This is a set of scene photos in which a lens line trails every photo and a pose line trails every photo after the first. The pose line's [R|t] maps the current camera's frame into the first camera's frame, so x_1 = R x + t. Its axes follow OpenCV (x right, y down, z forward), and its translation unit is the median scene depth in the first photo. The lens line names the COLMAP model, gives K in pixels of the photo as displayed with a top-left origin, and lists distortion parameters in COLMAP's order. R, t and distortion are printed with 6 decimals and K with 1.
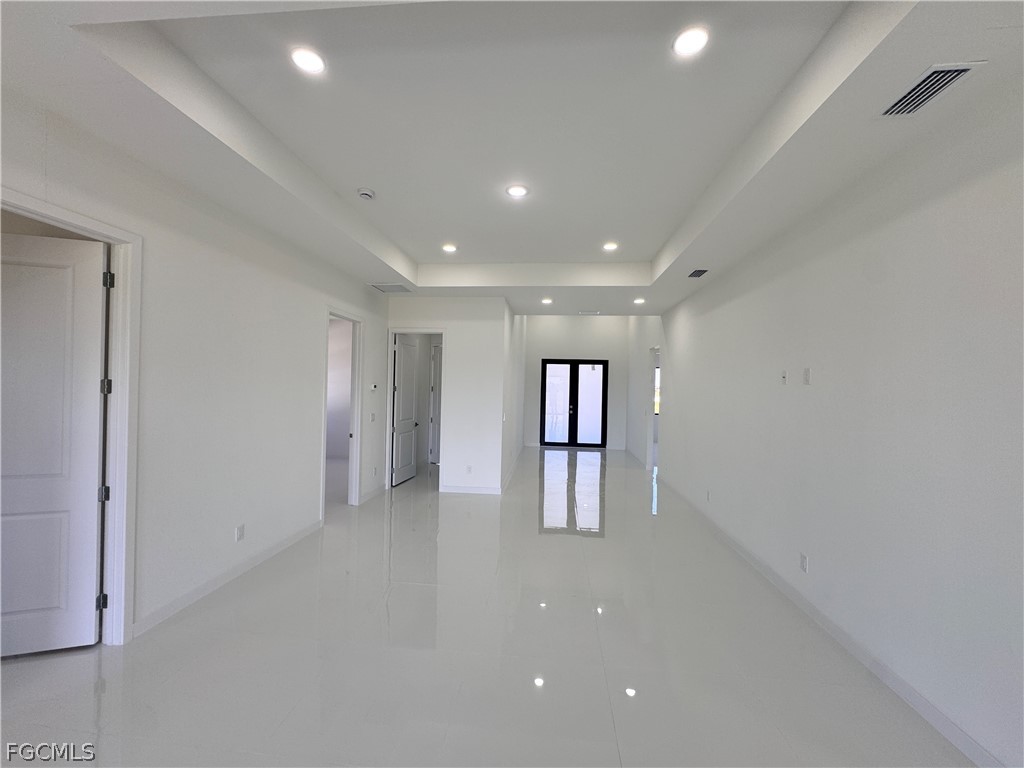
lens RADIAL K [[410.2, 0, 512.8], [0, 410.2, 384.2], [0, 0, 1]] dist [-0.003655, 0.000875]
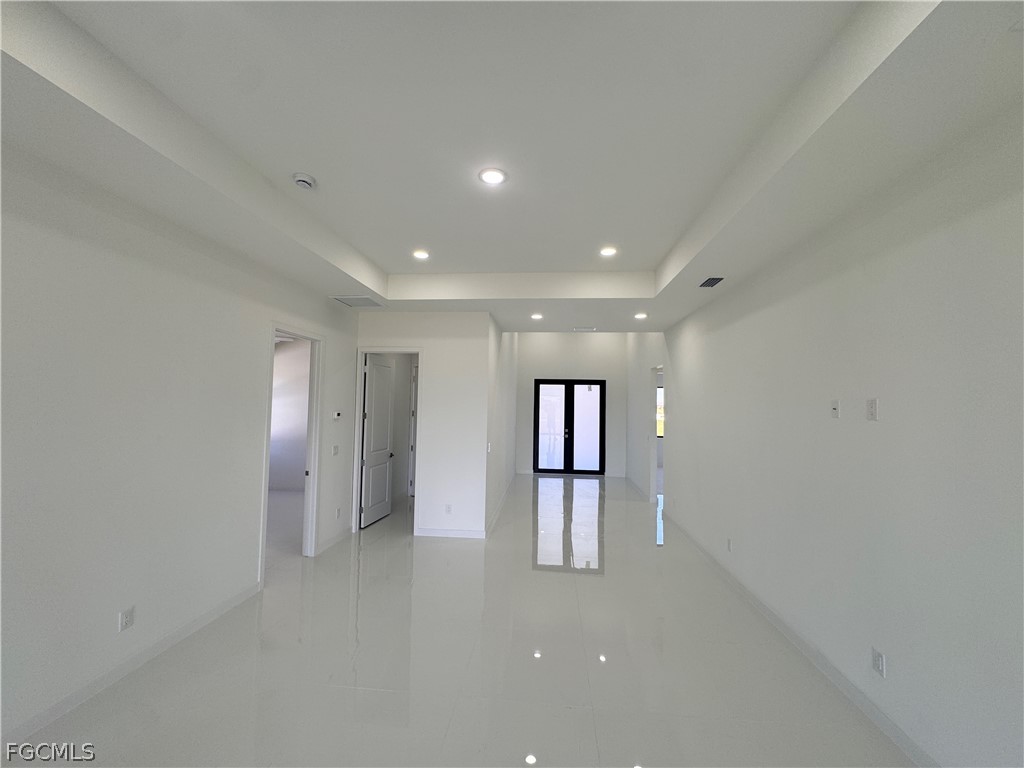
lens RADIAL K [[410.2, 0, 512.8], [0, 410.2, 384.2], [0, 0, 1]] dist [-0.003655, 0.000875]
pose [[0.999946, -0.004860, 0.009196, 0.020328], [0.005250, 0.999067, -0.042864, -0.016357], [-0.008979, 0.042910, 0.999039, 0.109340]]
